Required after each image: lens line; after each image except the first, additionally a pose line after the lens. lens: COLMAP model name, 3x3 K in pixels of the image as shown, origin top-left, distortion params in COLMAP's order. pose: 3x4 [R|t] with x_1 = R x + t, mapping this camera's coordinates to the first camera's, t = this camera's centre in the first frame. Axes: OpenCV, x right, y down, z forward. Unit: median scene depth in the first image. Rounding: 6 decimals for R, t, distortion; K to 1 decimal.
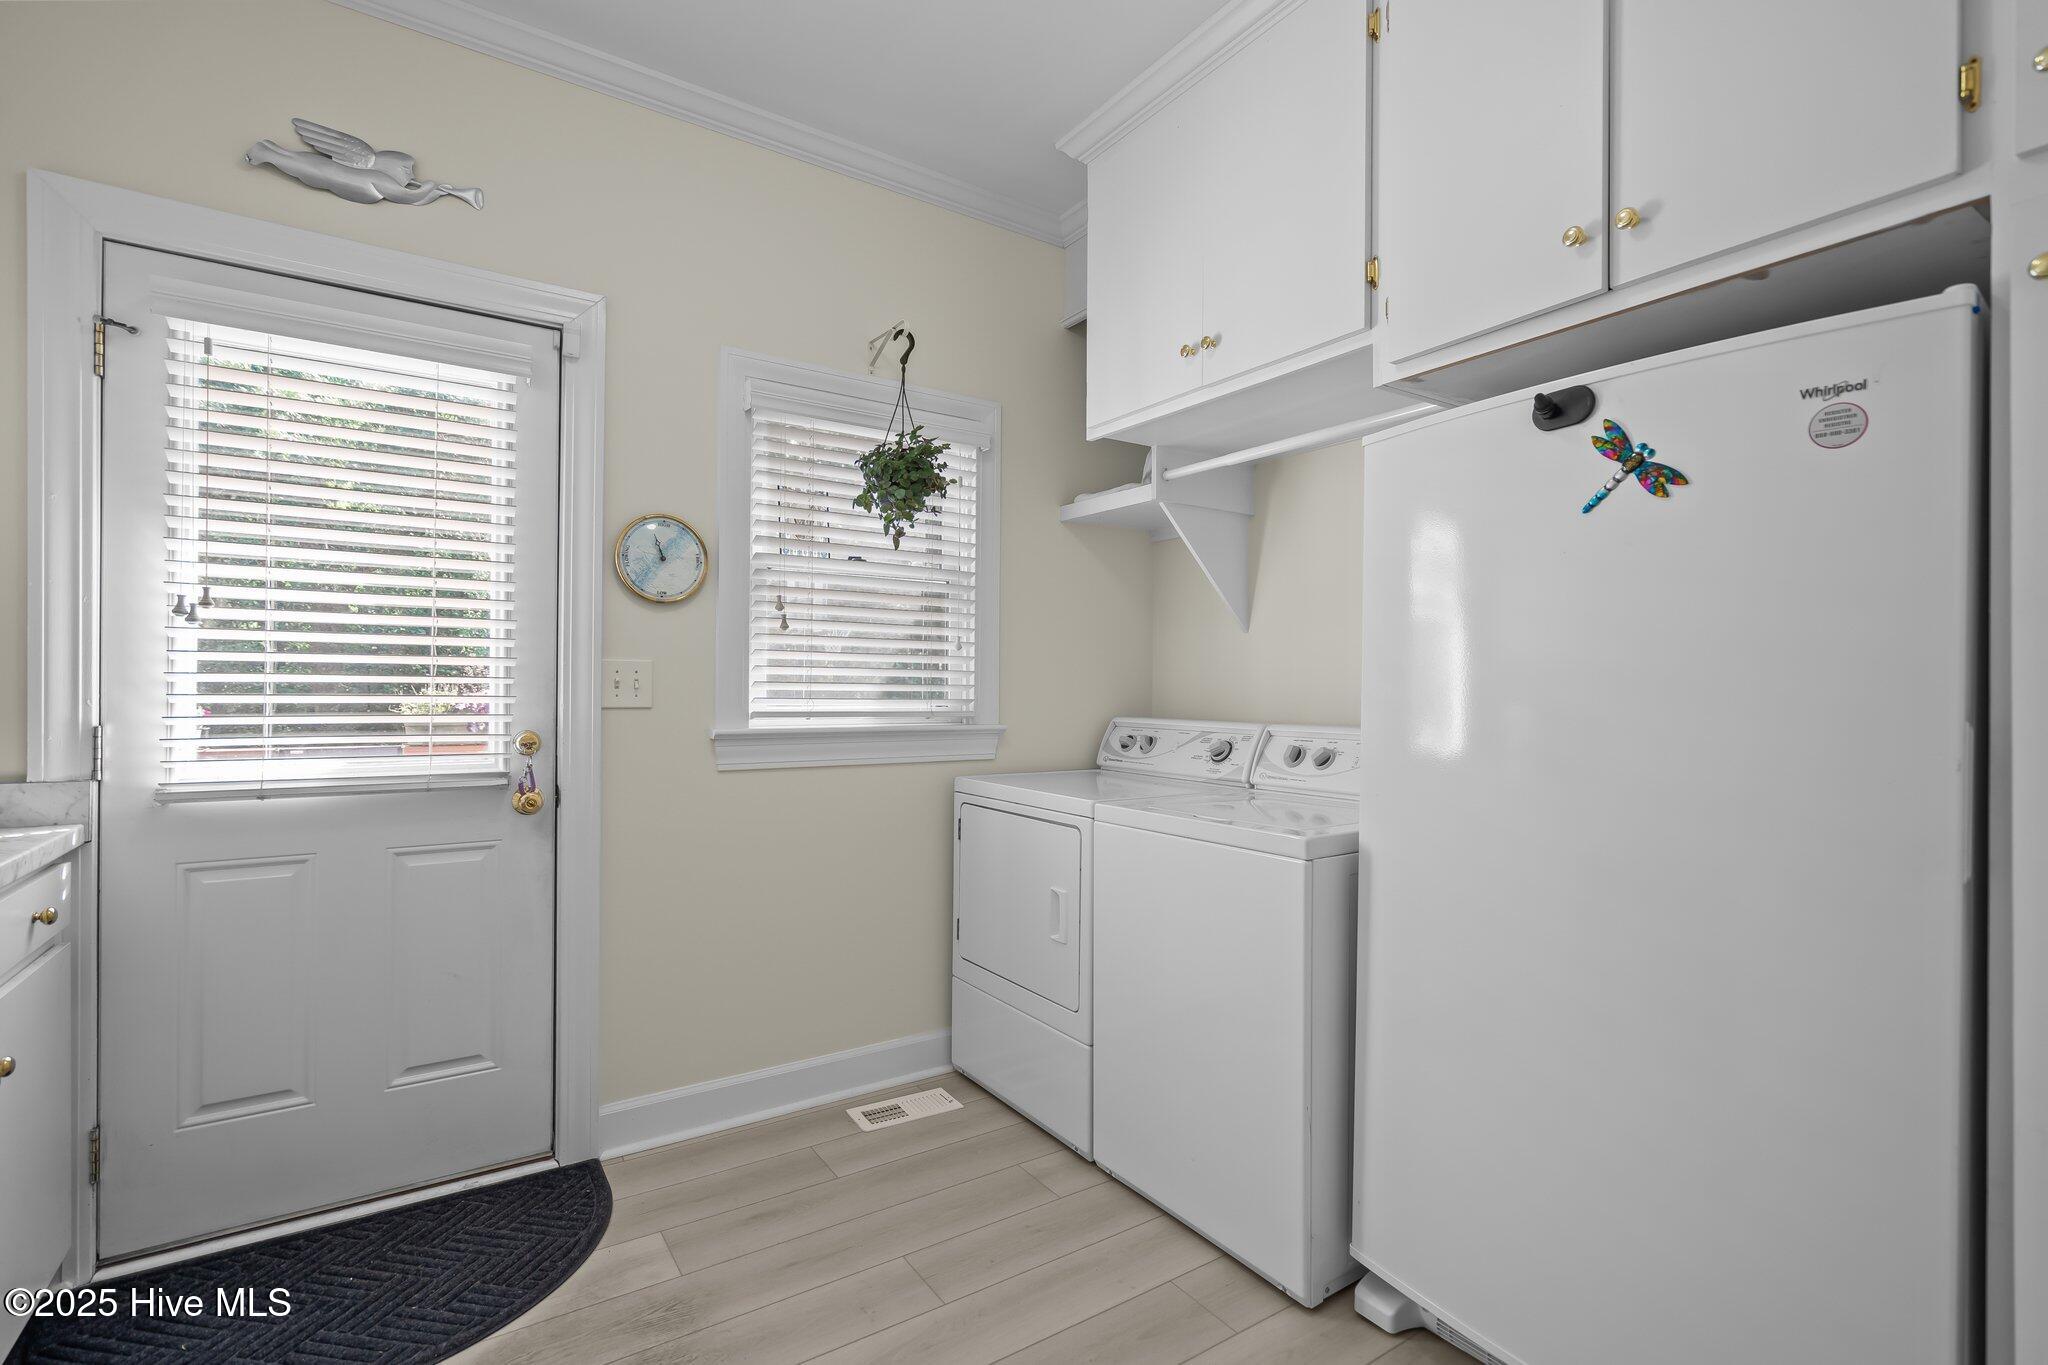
lens RADIAL K [[933.6, 0, 1026.6], [0, 933.6, 686.9], [0, 0, 1]] dist [-0.001944, 0.000598]
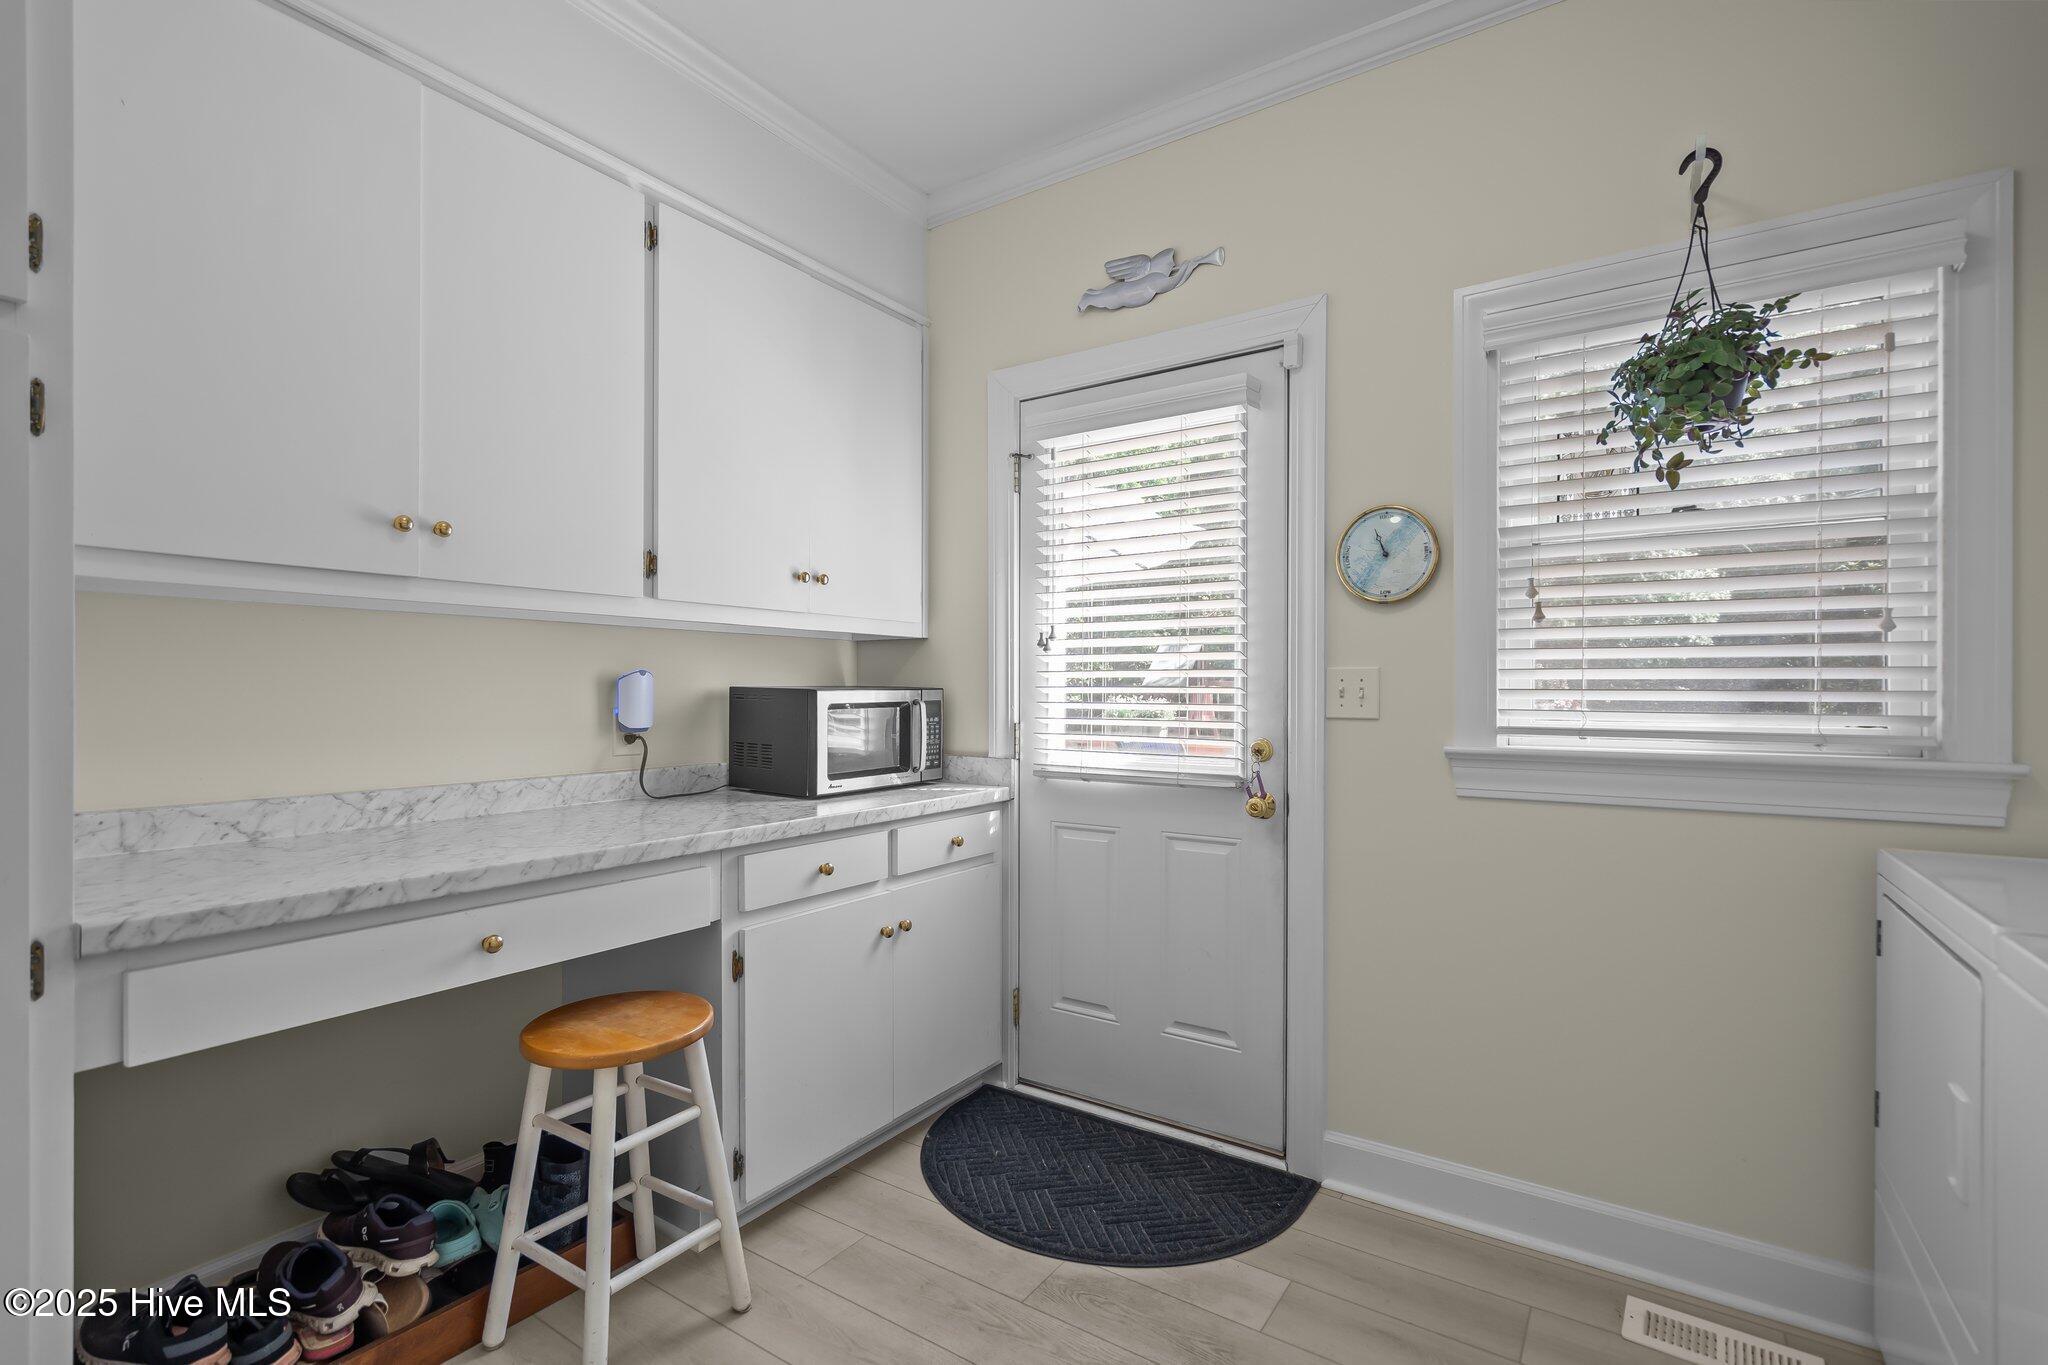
lens RADIAL K [[933.6, 0, 1025.4], [0, 933.6, 688.5], [0, 0, 1]] dist [-0.001944, 0.000598]
pose [[0.374841, -0.009671, -0.927039, 0.318748], [0.003215, 0.999953, -0.009131, -0.000256], [0.927084, 0.000442, 0.374855, 0.340910]]
